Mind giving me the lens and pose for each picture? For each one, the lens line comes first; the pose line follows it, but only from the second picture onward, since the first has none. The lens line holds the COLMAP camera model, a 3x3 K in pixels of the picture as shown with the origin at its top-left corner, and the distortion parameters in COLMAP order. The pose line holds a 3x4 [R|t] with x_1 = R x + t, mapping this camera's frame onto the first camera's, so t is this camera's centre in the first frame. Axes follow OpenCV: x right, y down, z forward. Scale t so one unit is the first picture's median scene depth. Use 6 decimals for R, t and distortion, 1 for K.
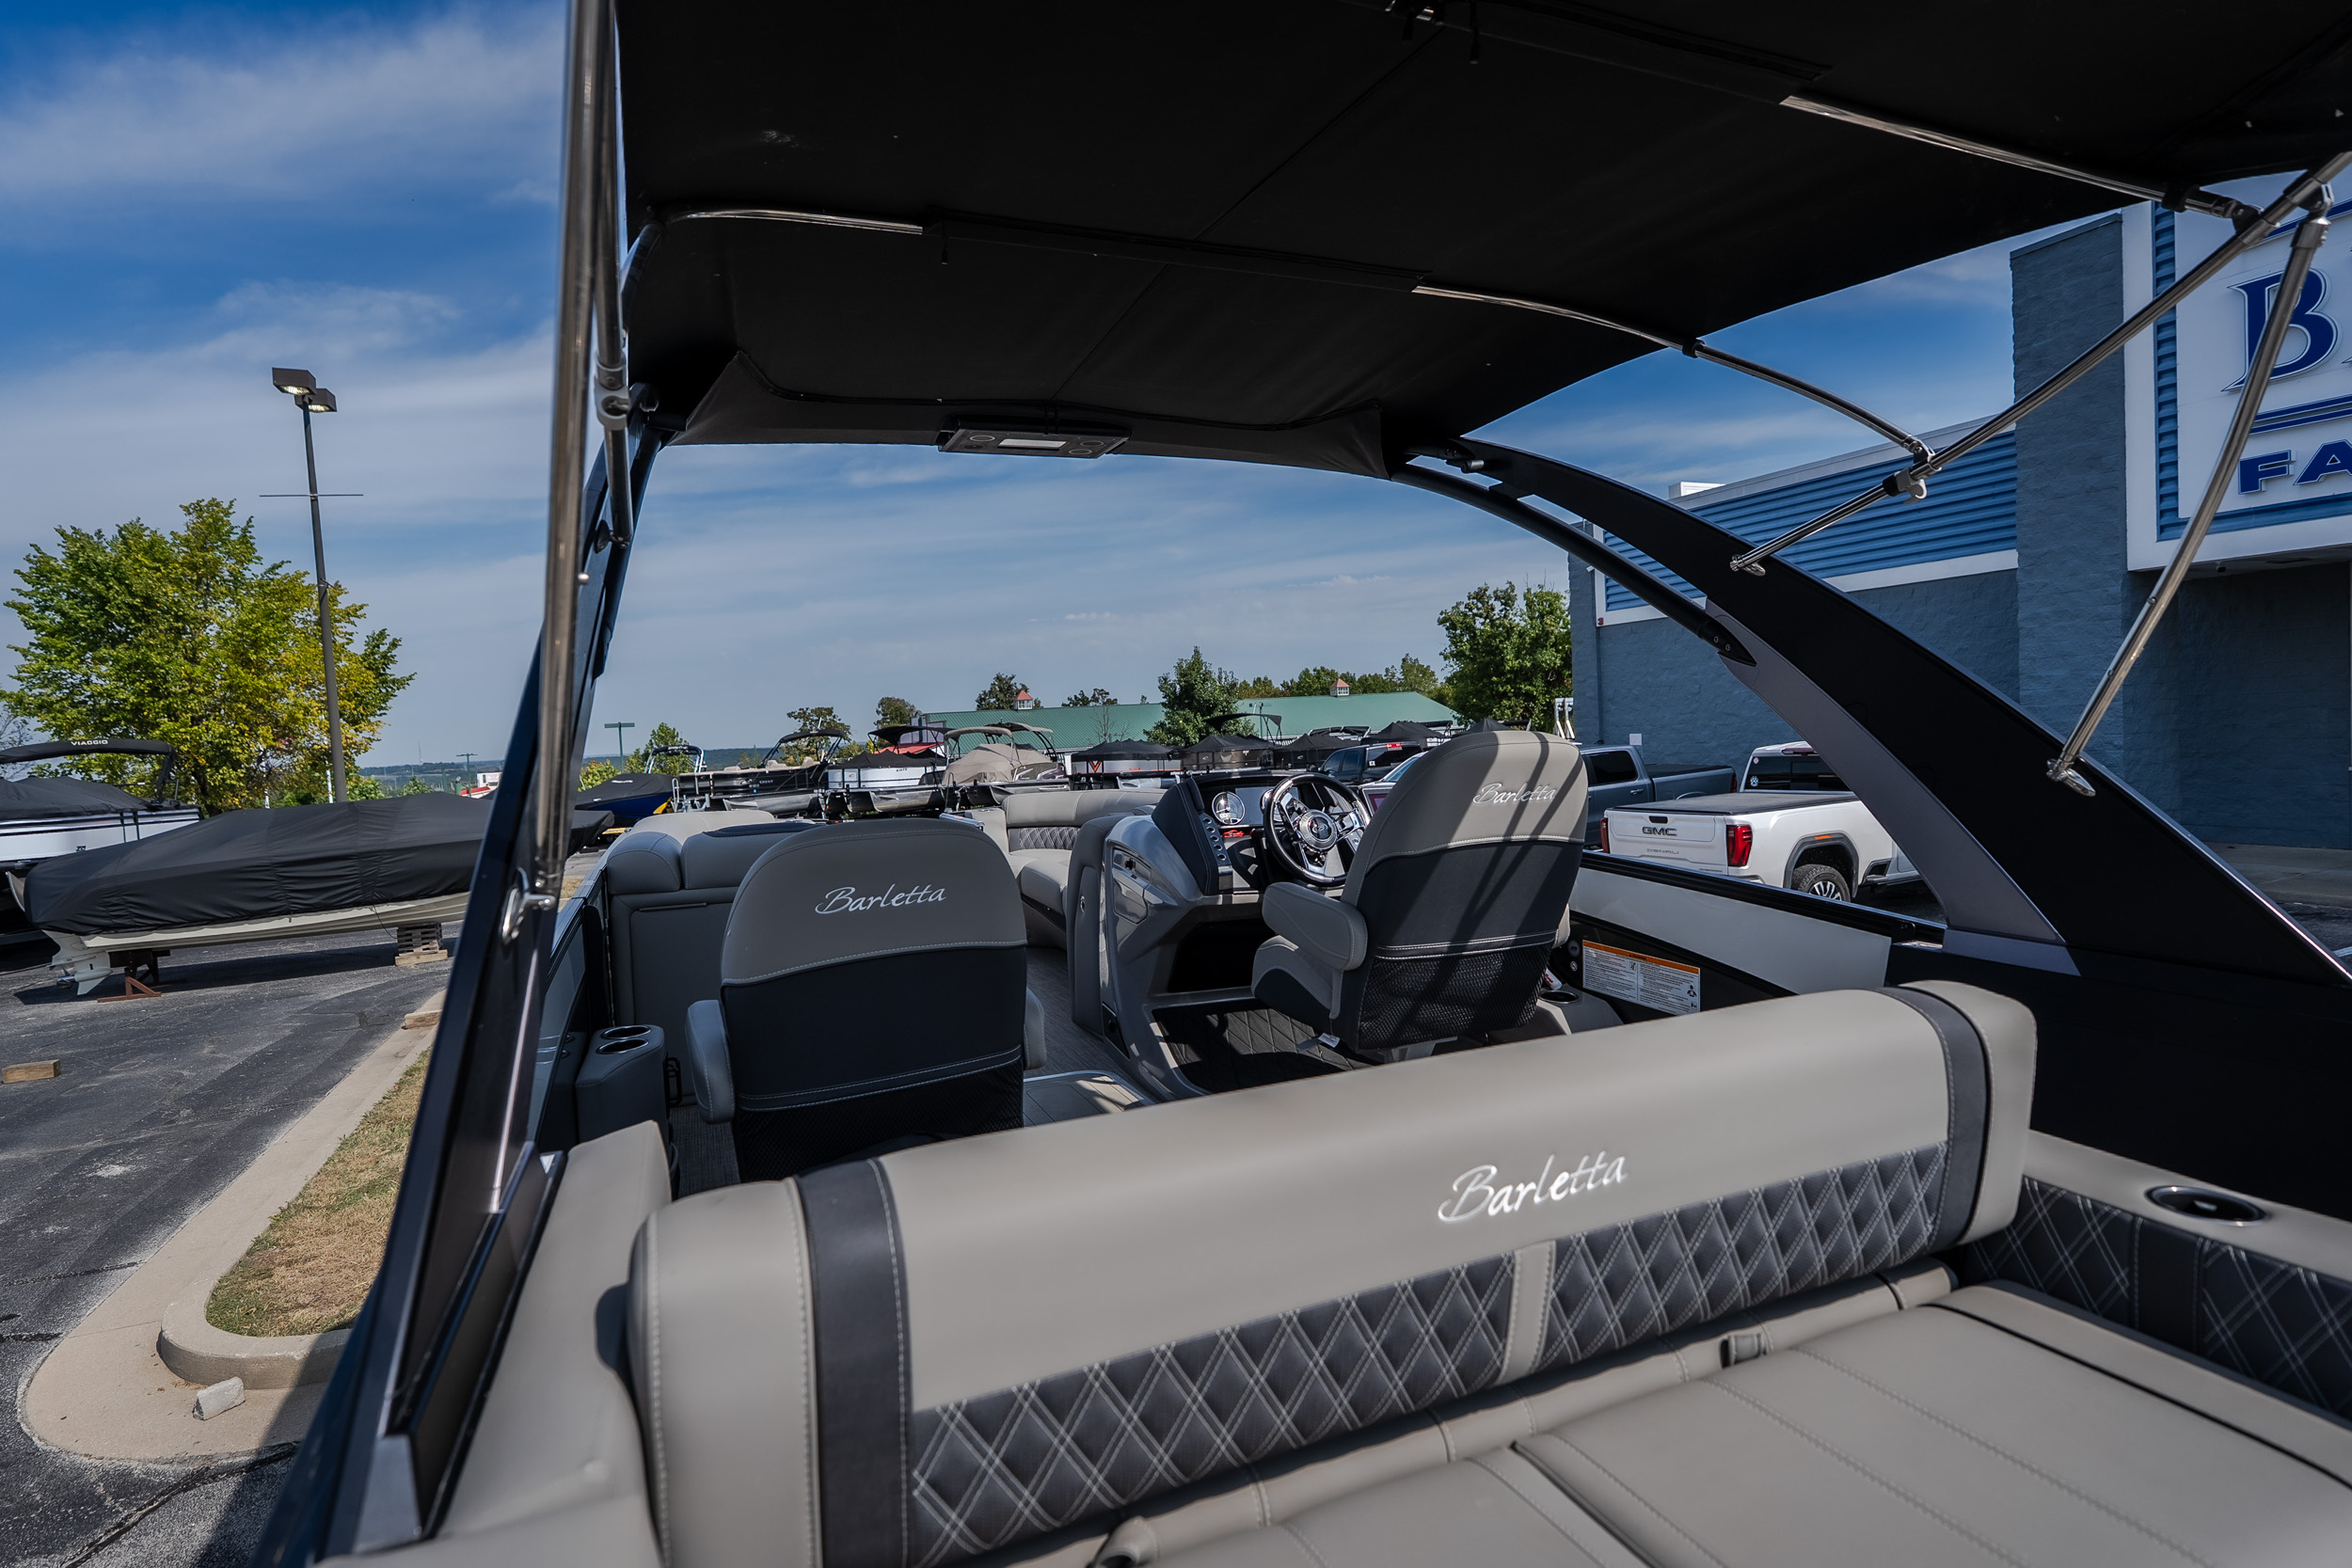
lens RADIAL K [[1171.6, 0, 1184.7], [0, 1171.6, 773.0], [0, 0, 1]] dist [-0.003740, -0.001396]
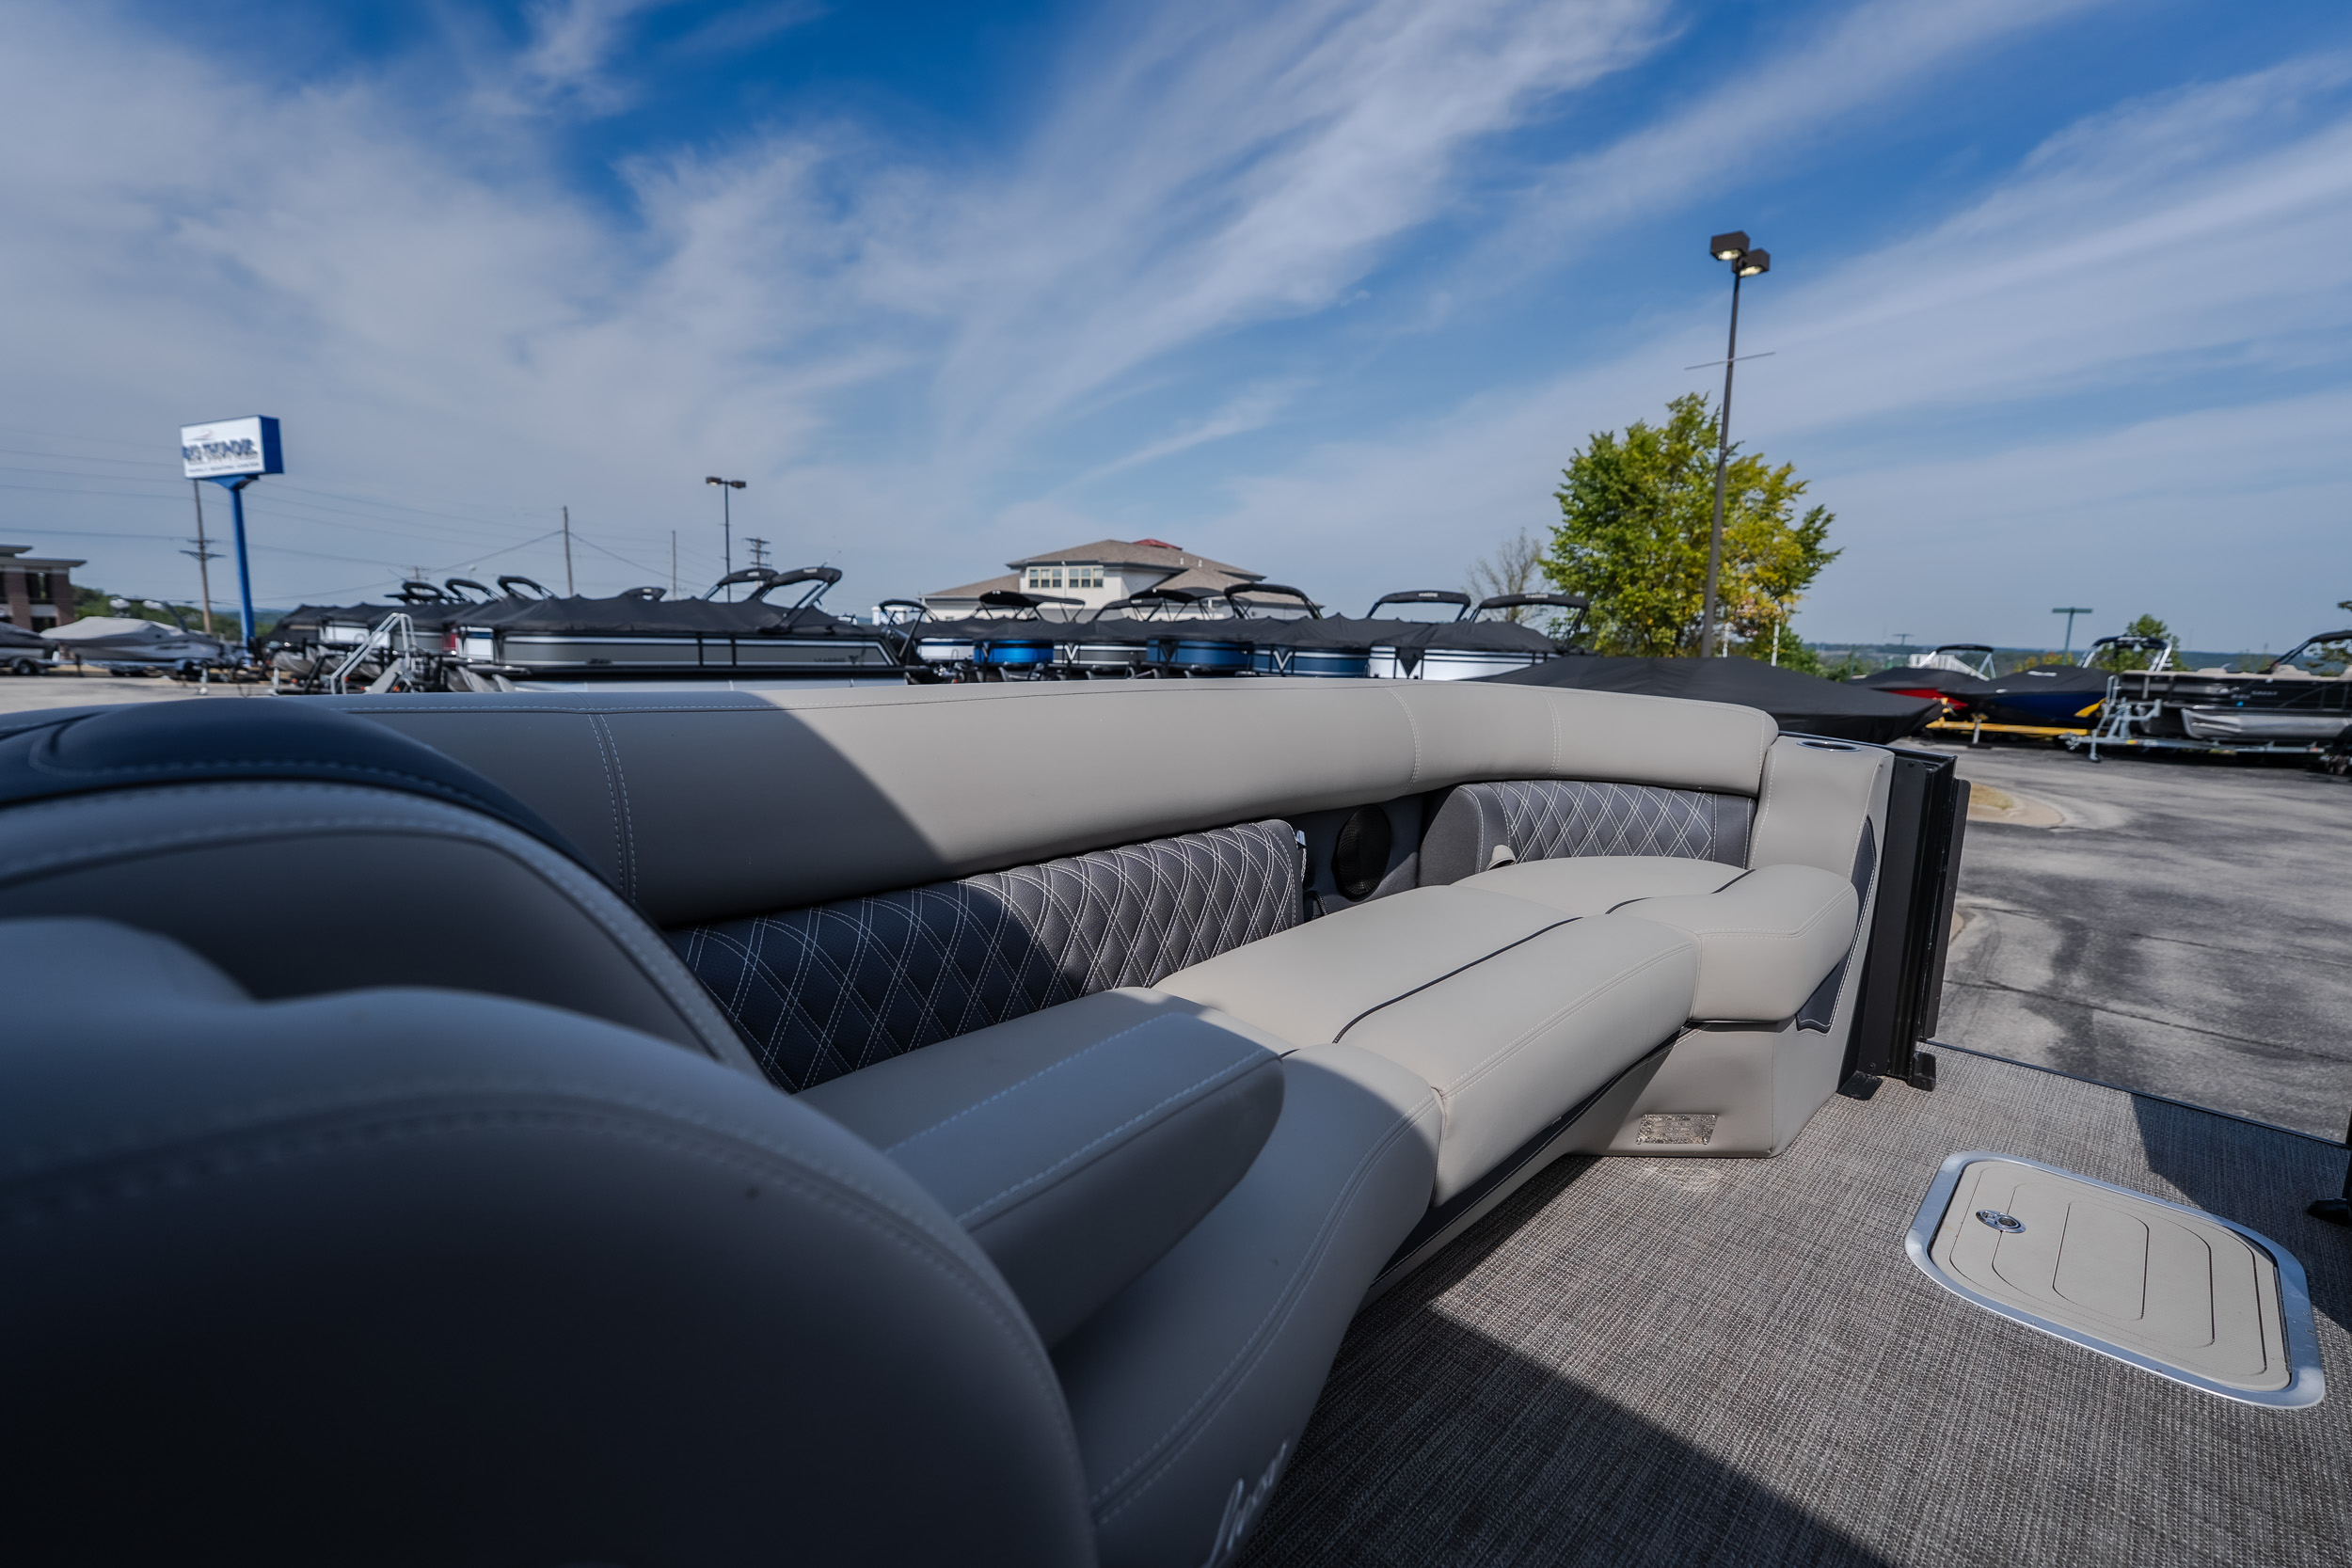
lens RADIAL K [[1056.0, 0, 1167.9], [0, 1056.0, 781.3], [0, 0, 1]] dist [-0.006350, 0.002823]
pose [[0.386907, 0.192511, -0.901800, -0.016782], [-0.080600, 0.981282, 0.174898, 0.001586], [0.918590, 0.005016, 0.395181, 0.104743]]
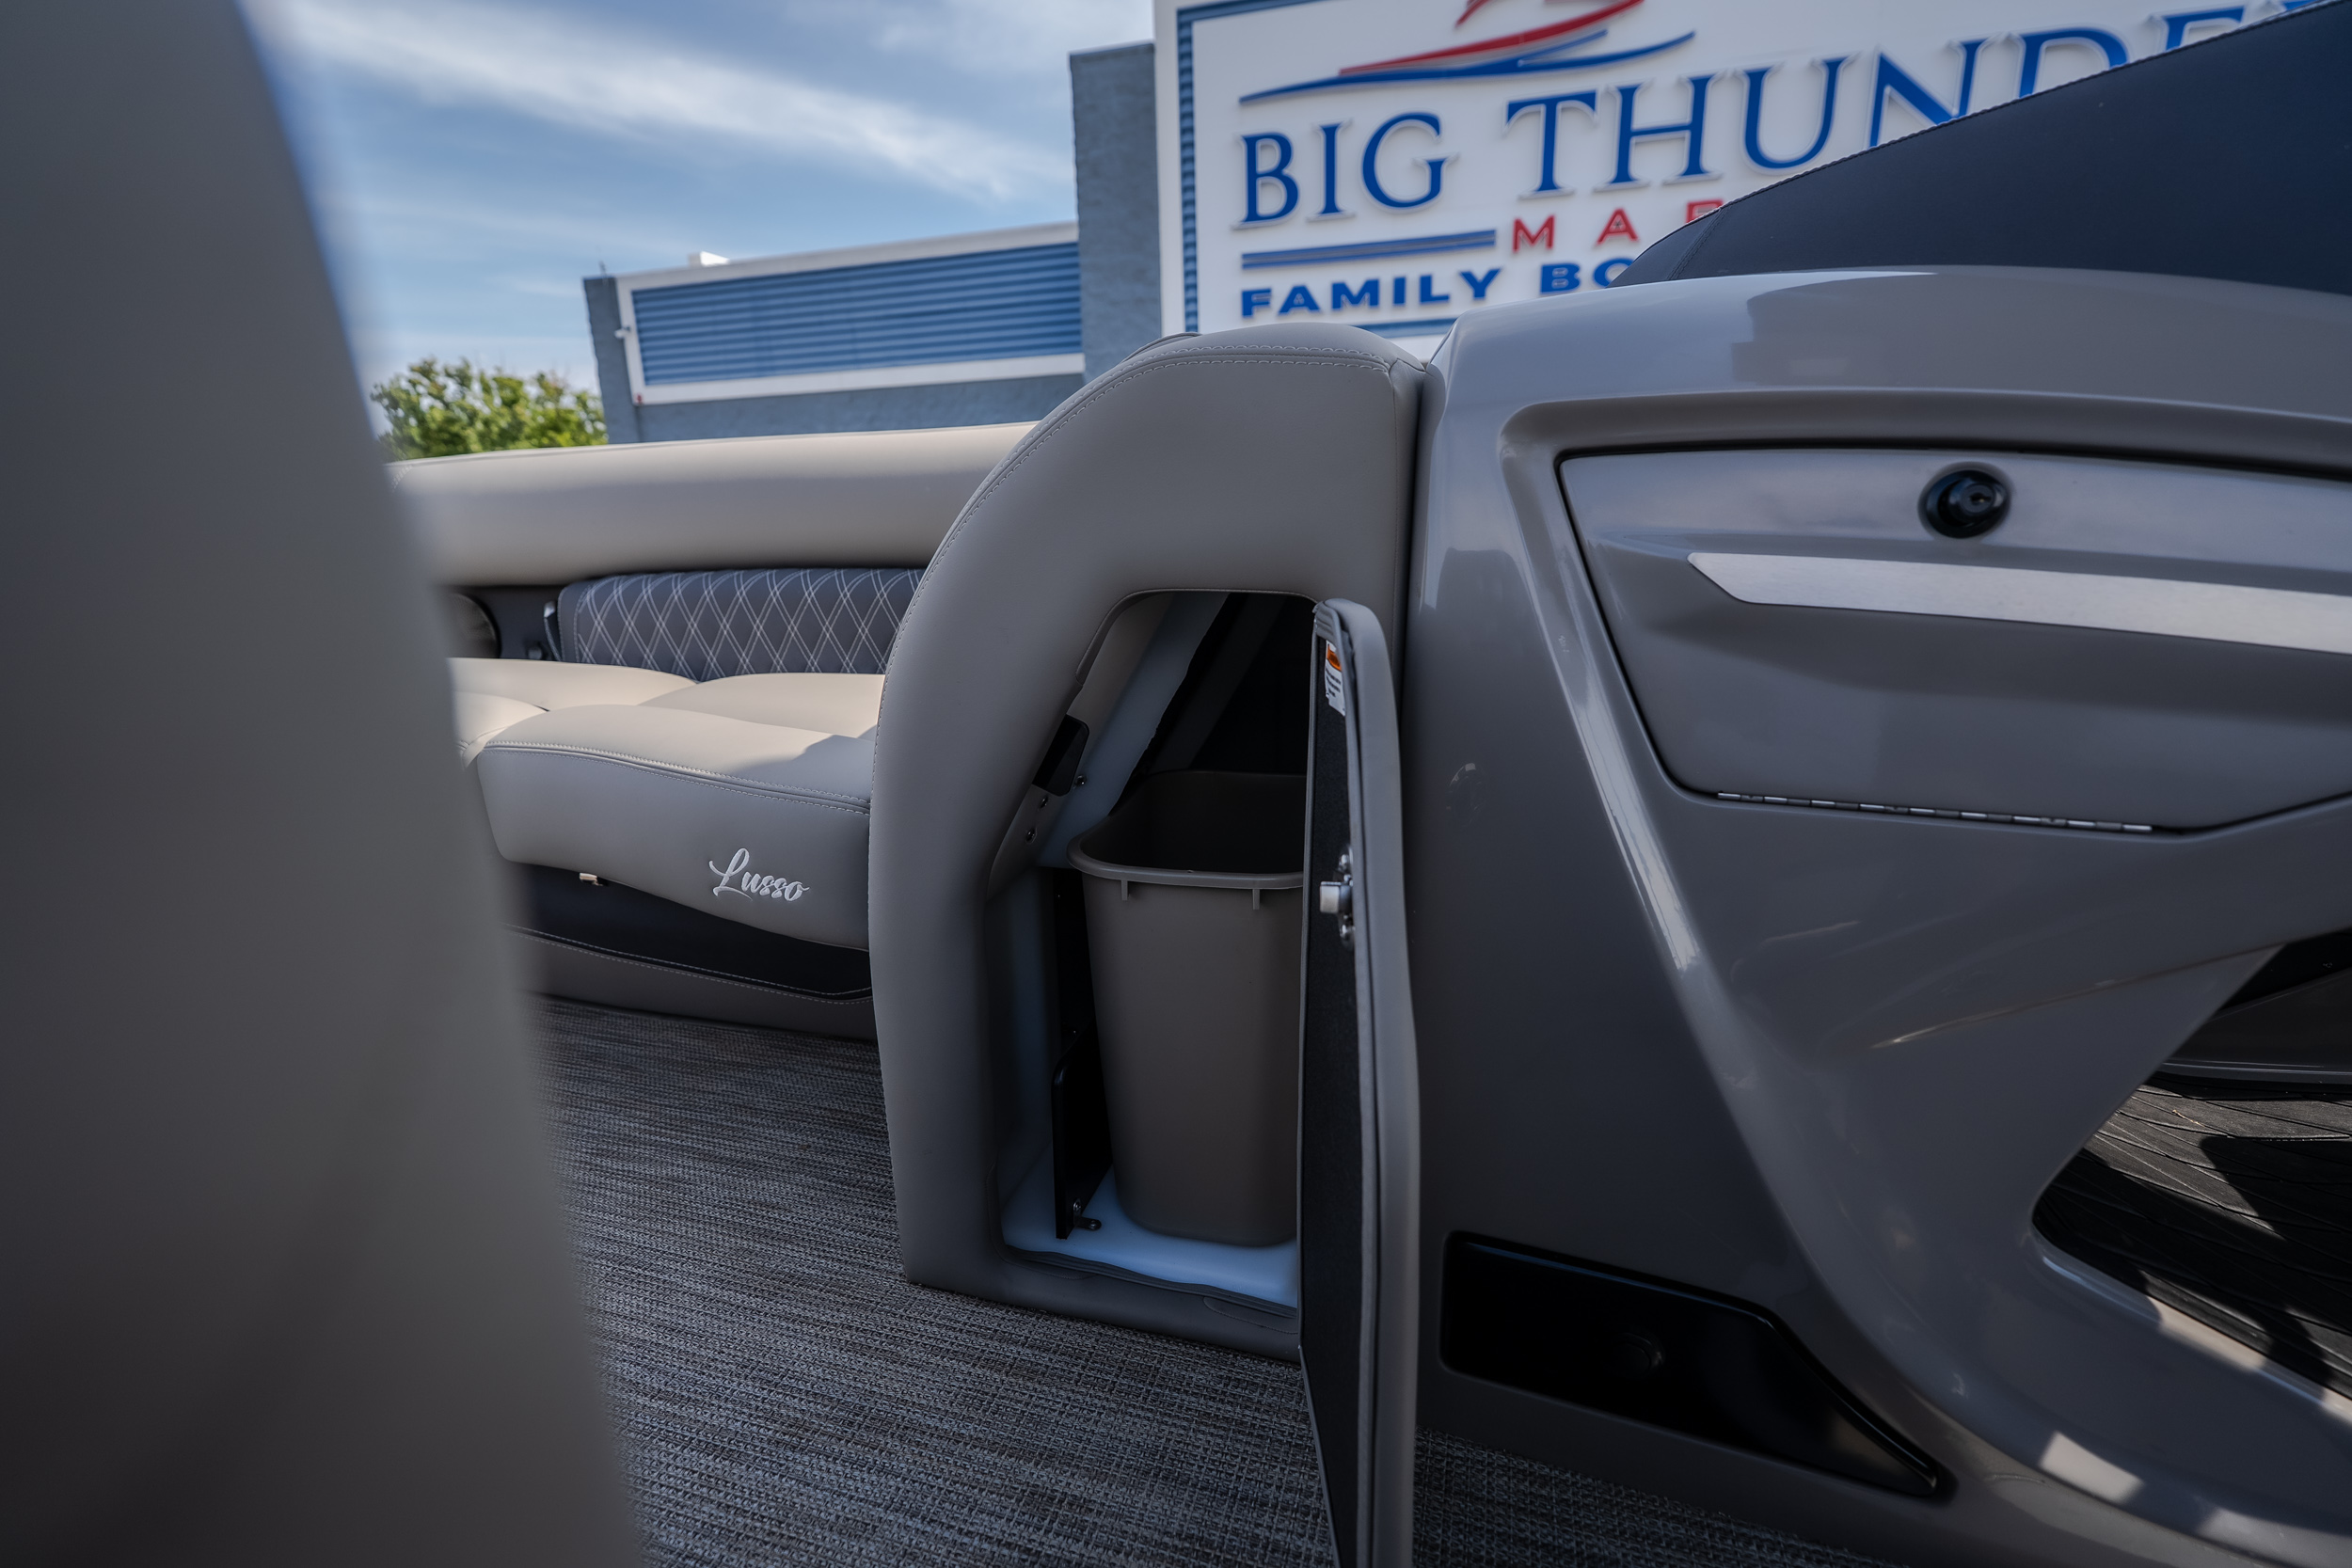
lens RADIAL K [[1056.0, 0, 1177.3], [0, 1056.0, 780.7], [0, 0, 1]] dist [-0.006350, 0.002823]
pose [[0.643029, -0.167131, 0.747383, -0.023300], [0.027412, 0.980295, 0.195630, 0.007941], [-0.765351, -0.105308, 0.634939, 0.096389]]
